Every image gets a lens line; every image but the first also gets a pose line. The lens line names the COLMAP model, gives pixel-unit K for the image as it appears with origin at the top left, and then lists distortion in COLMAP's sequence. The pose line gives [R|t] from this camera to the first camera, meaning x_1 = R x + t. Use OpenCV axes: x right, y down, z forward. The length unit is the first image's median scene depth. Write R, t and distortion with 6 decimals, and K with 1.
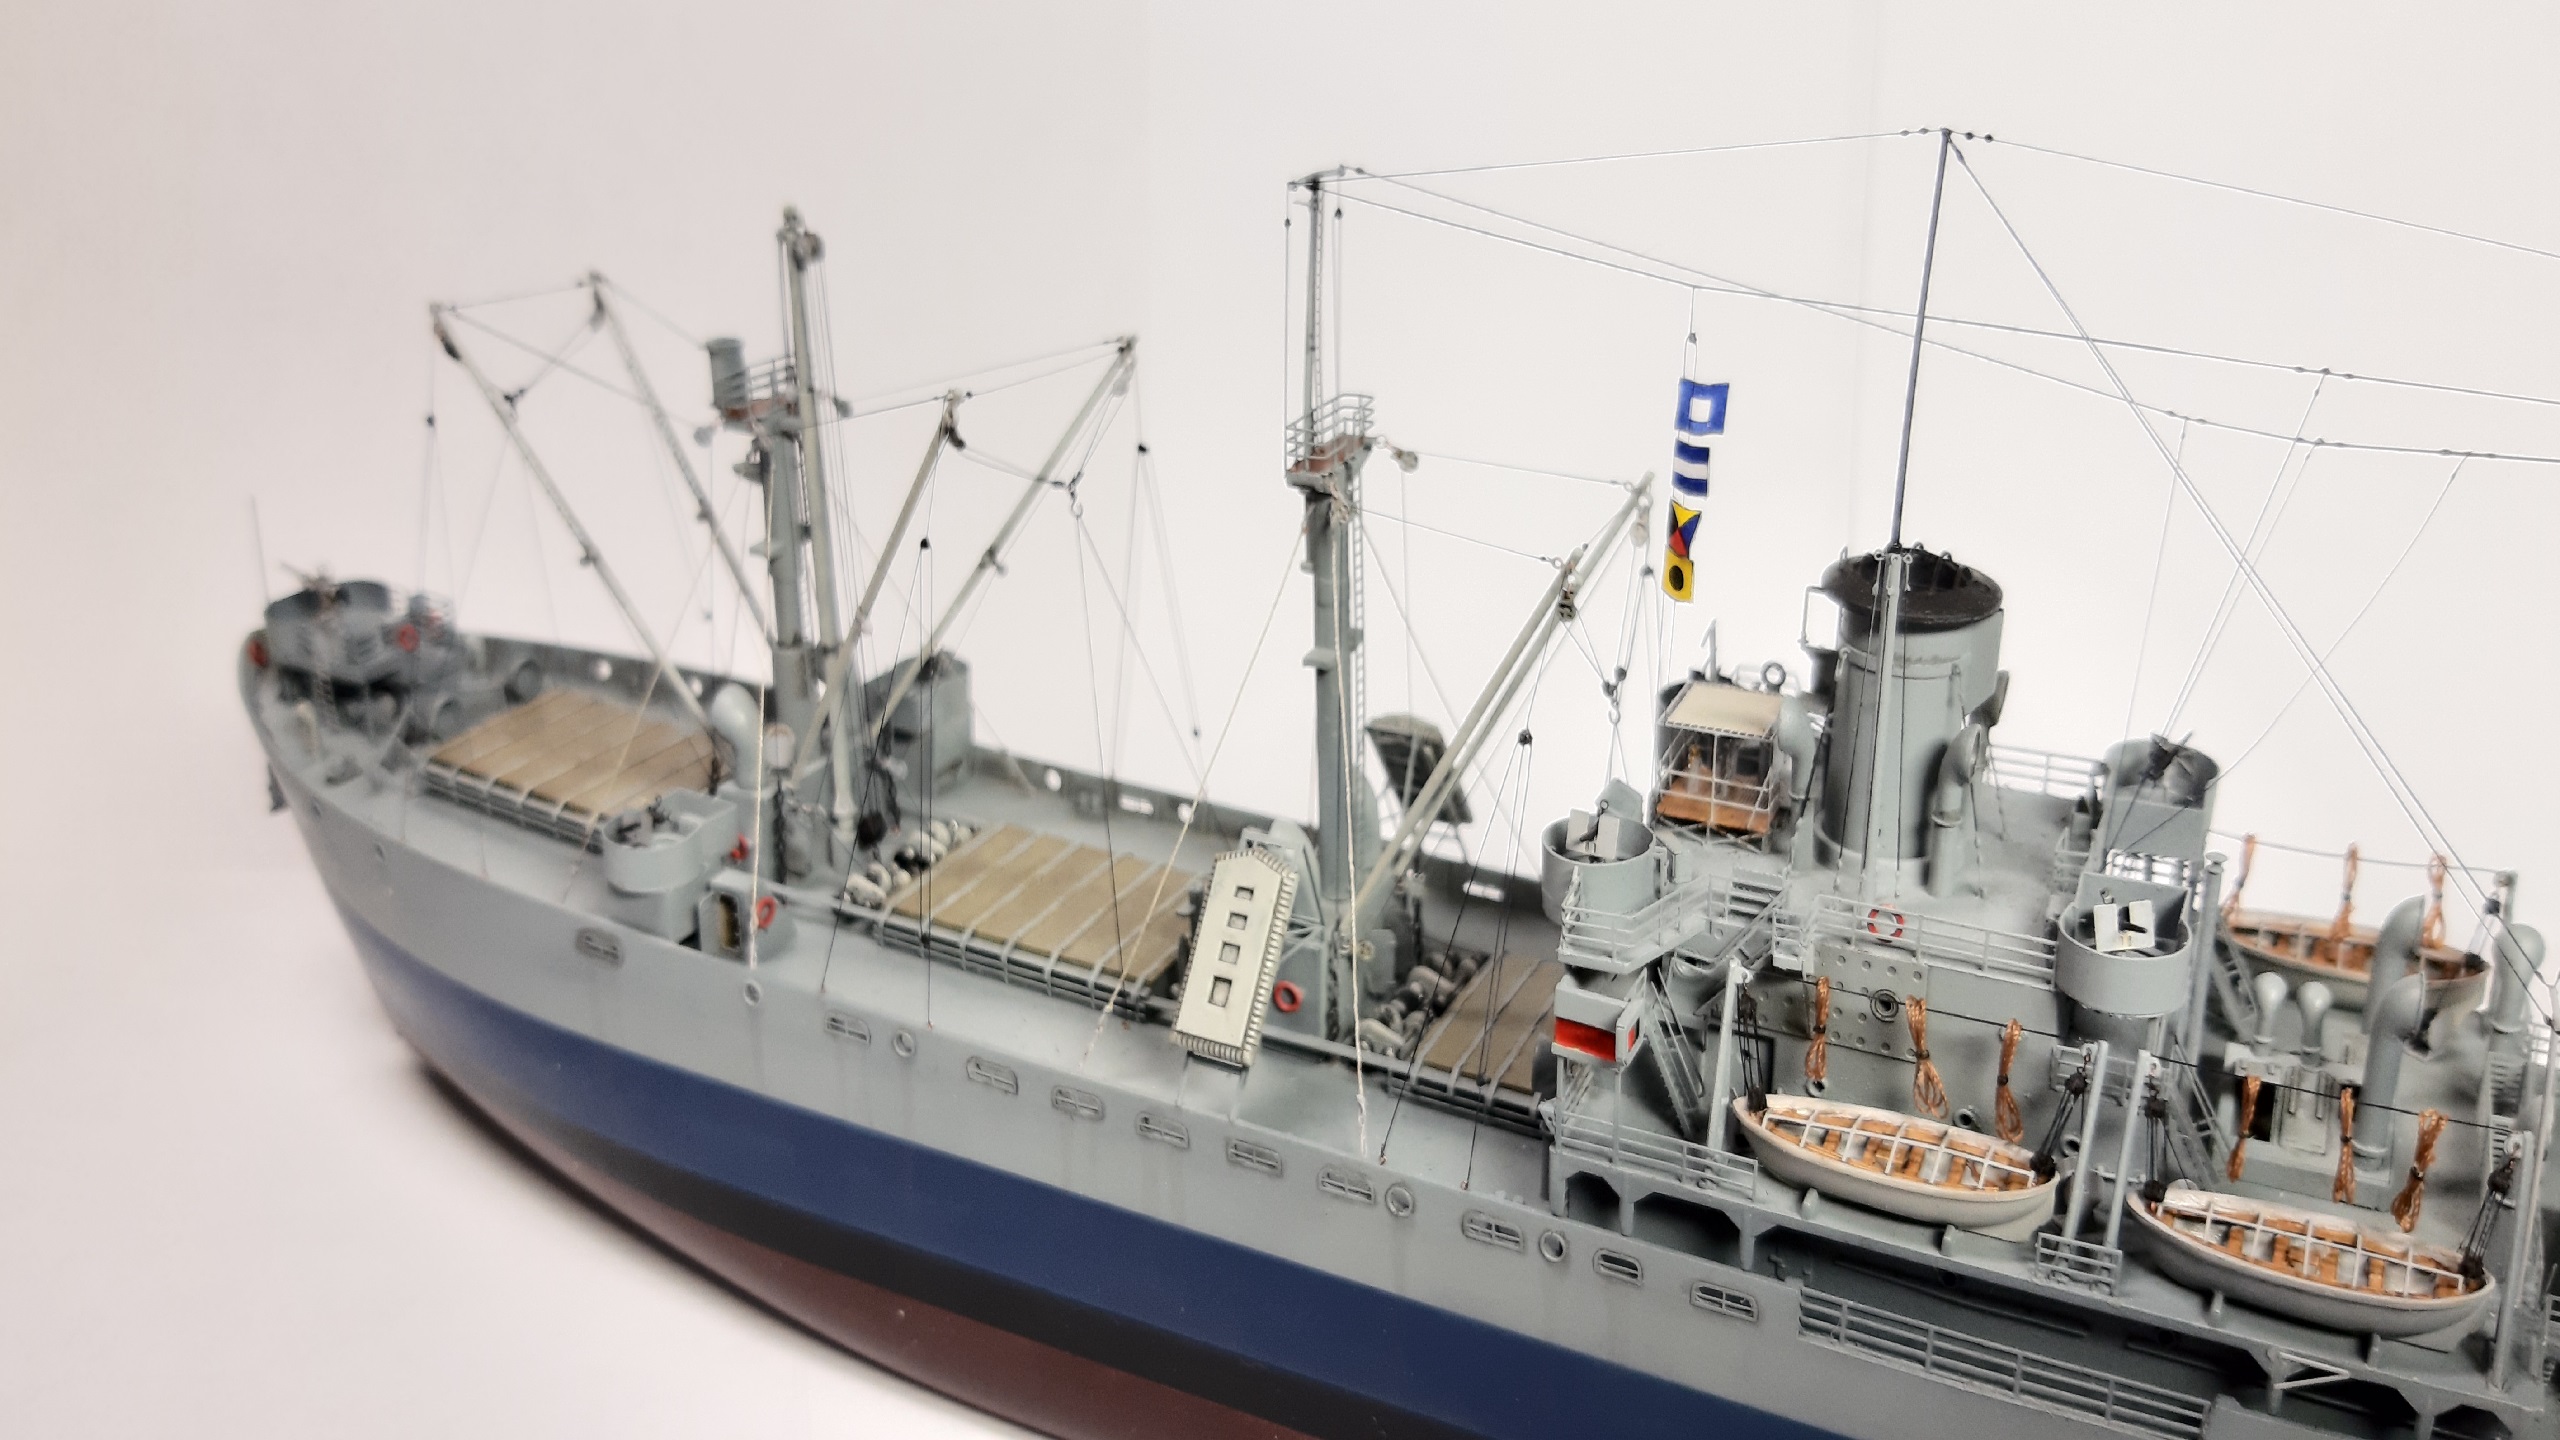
lens RADIAL K [[2072.3, 0, 1240.4], [0, 2072.3, 715.6], [0, 0, 1]] dist [0.107578, -0.225543]
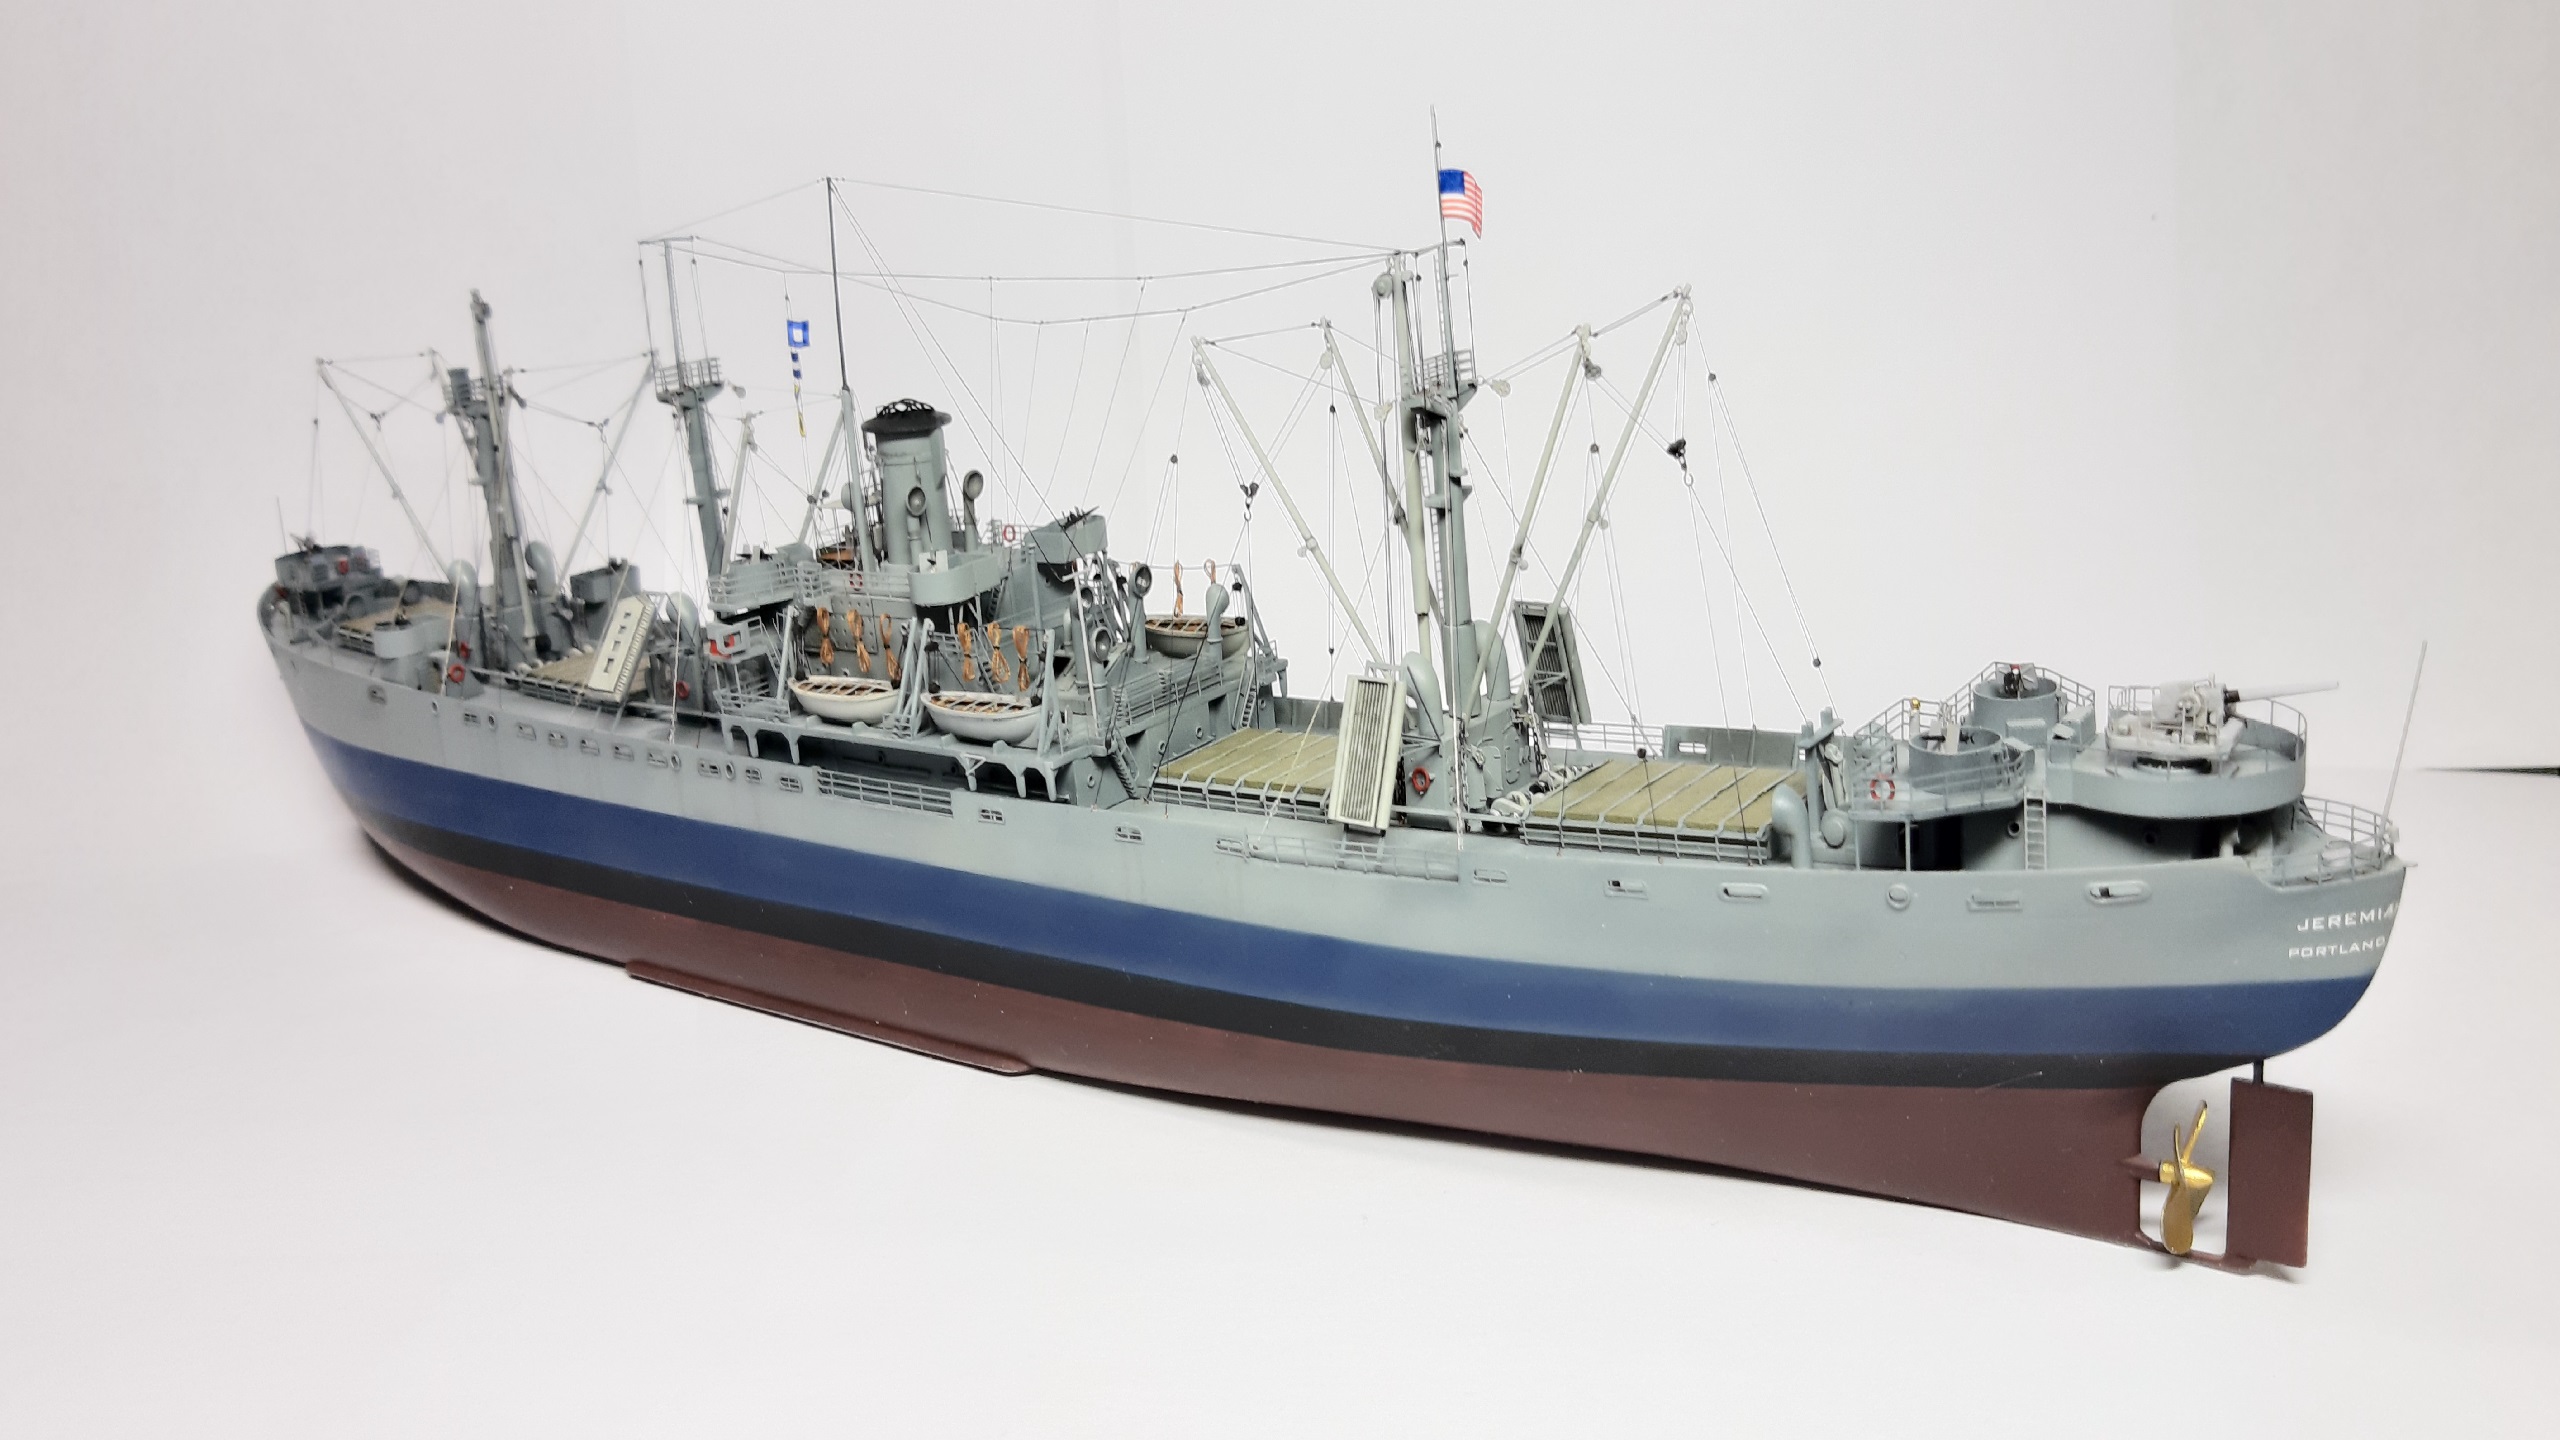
lens RADIAL K [[2018.3, 0, 1281.5], [0, 2018.3, 814.9], [0, 0, 1]] dist [-0.000610, -0.005301]
pose [[0.984678, -0.014971, -0.173739, 0.985227], [0.002616, 0.997464, -0.071122, 0.434648], [0.174364, 0.069578, 0.982220, -0.739371]]
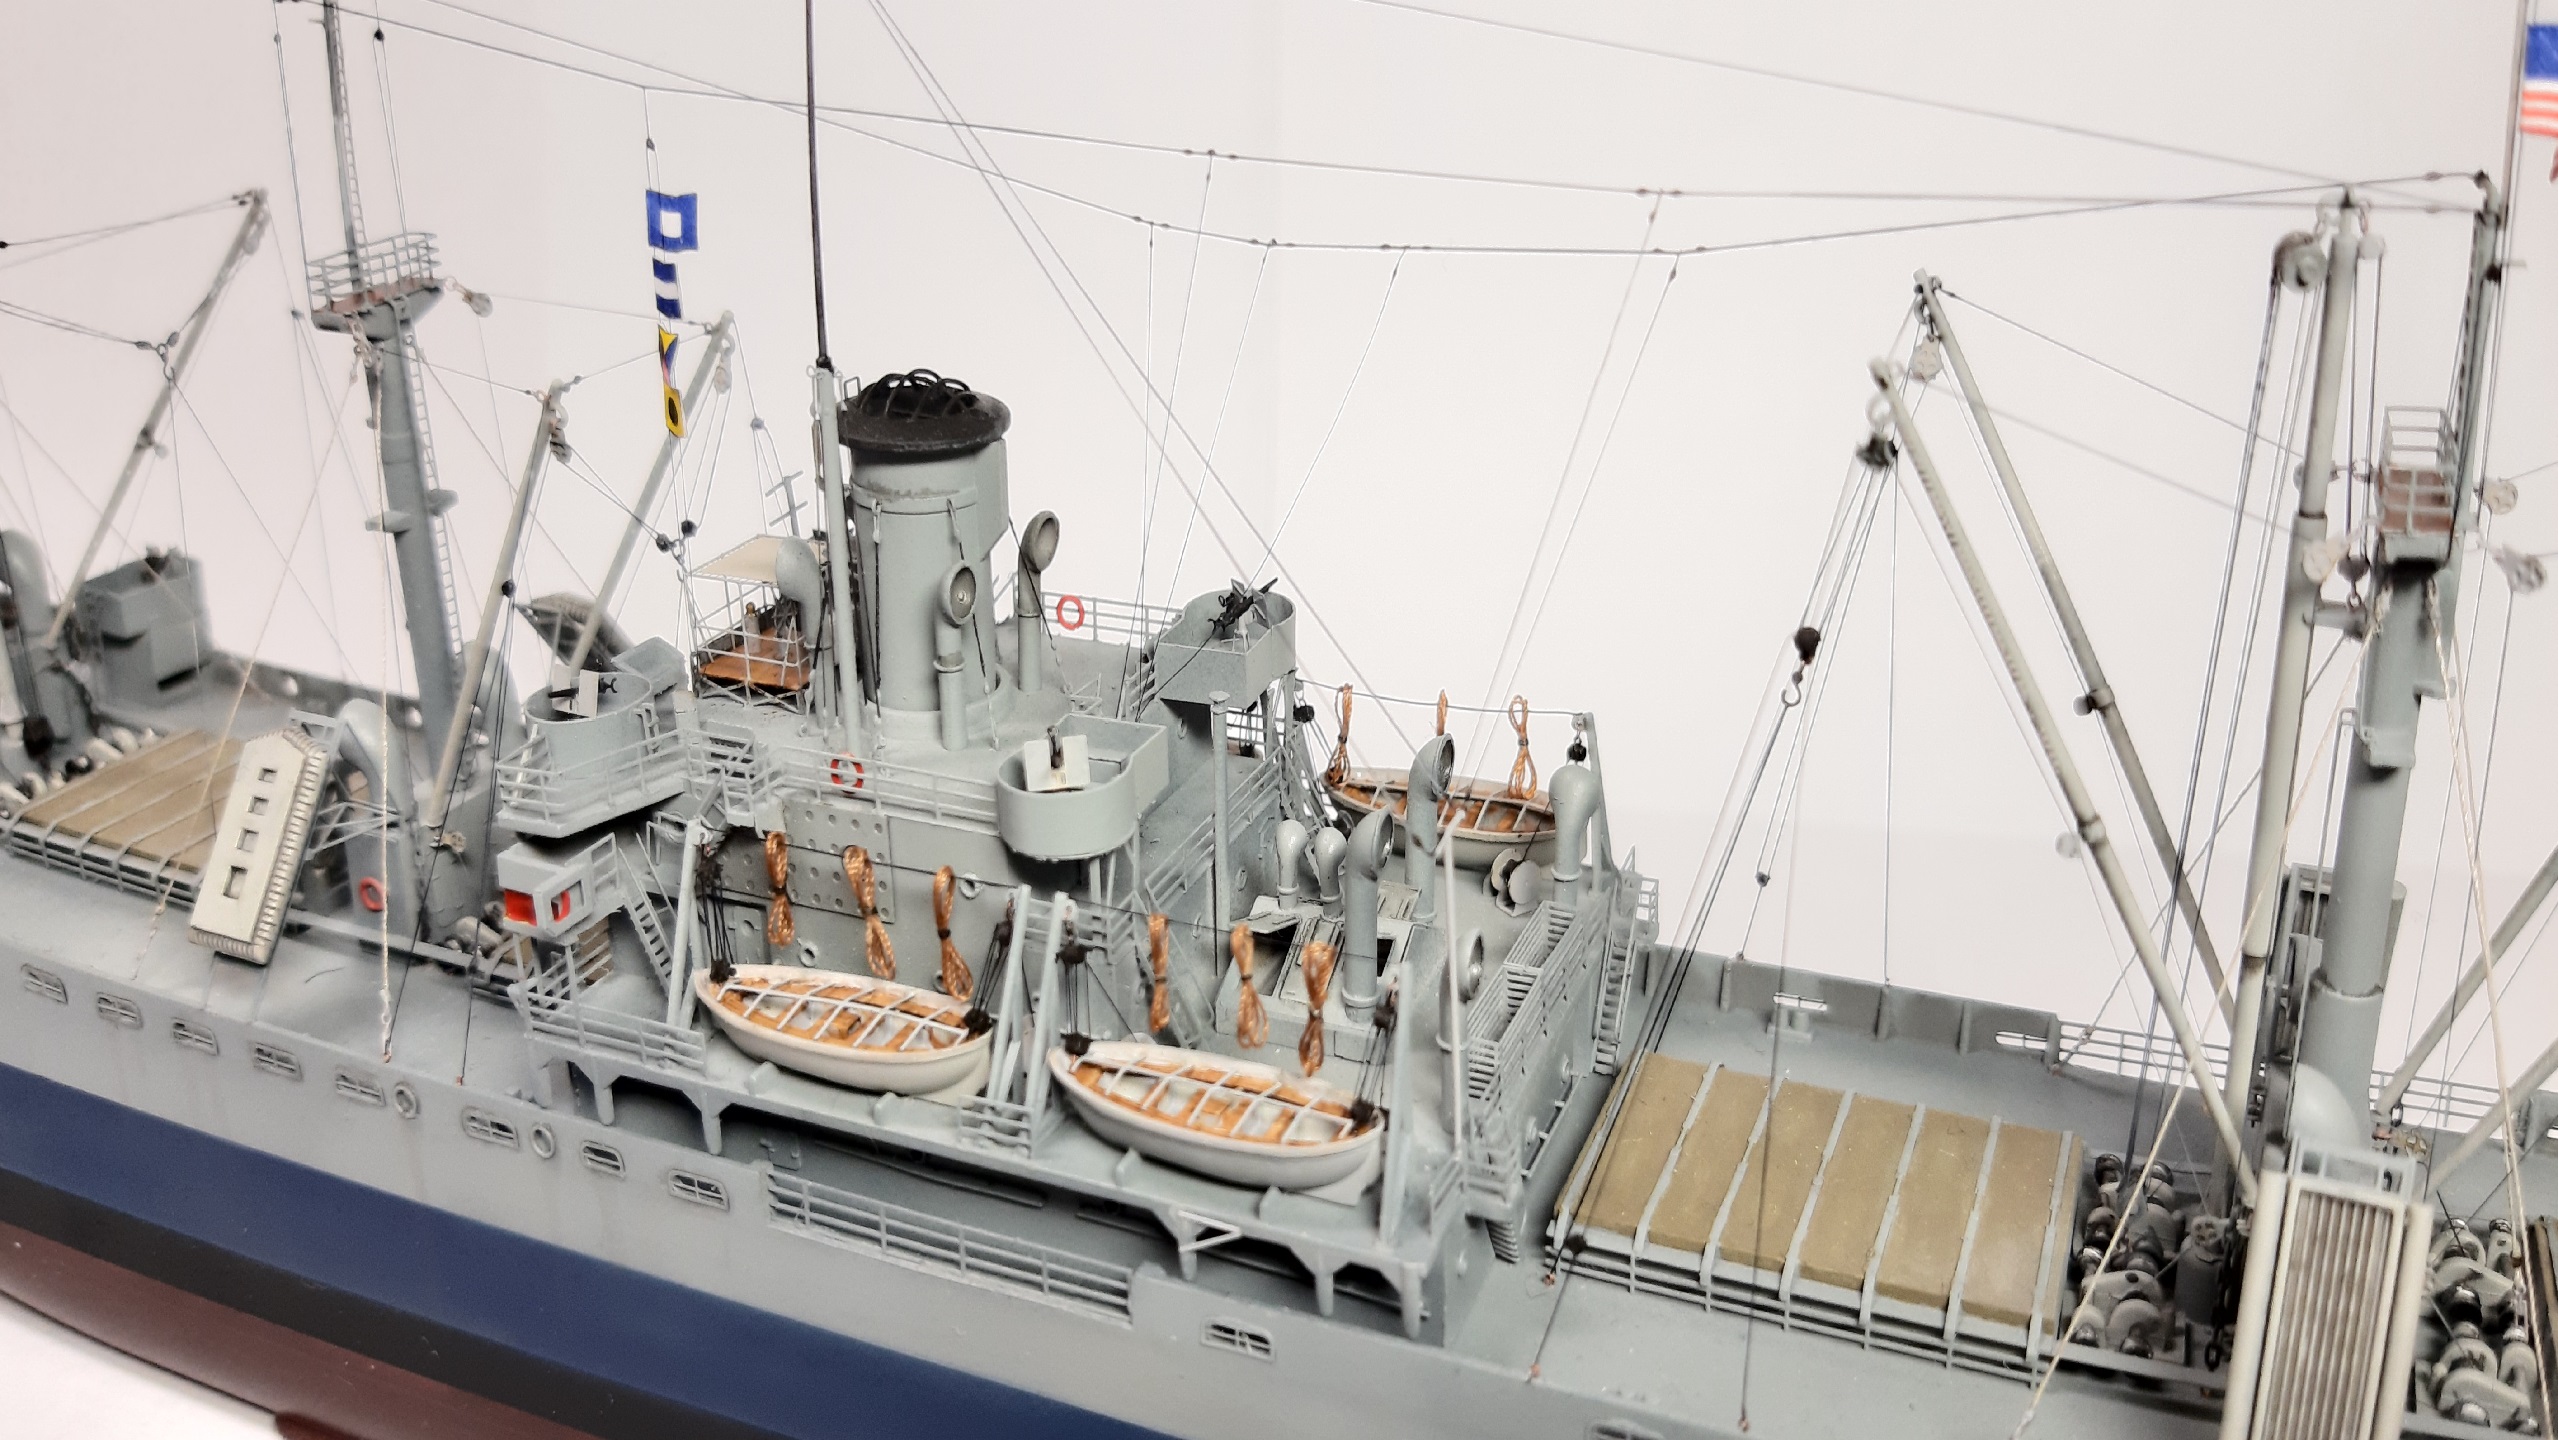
lens RADIAL K [[2076.1, 0, 1239.0], [0, 2076.1, 715.5], [0, 0, 1]] dist [0.052612, -0.213766]
pose [[0.998009, -0.021643, 0.059248, 0.411151], [0.021303, 0.999753, 0.006372, 0.069013], [-0.059371, -0.005097, 0.998223, 0.069763]]
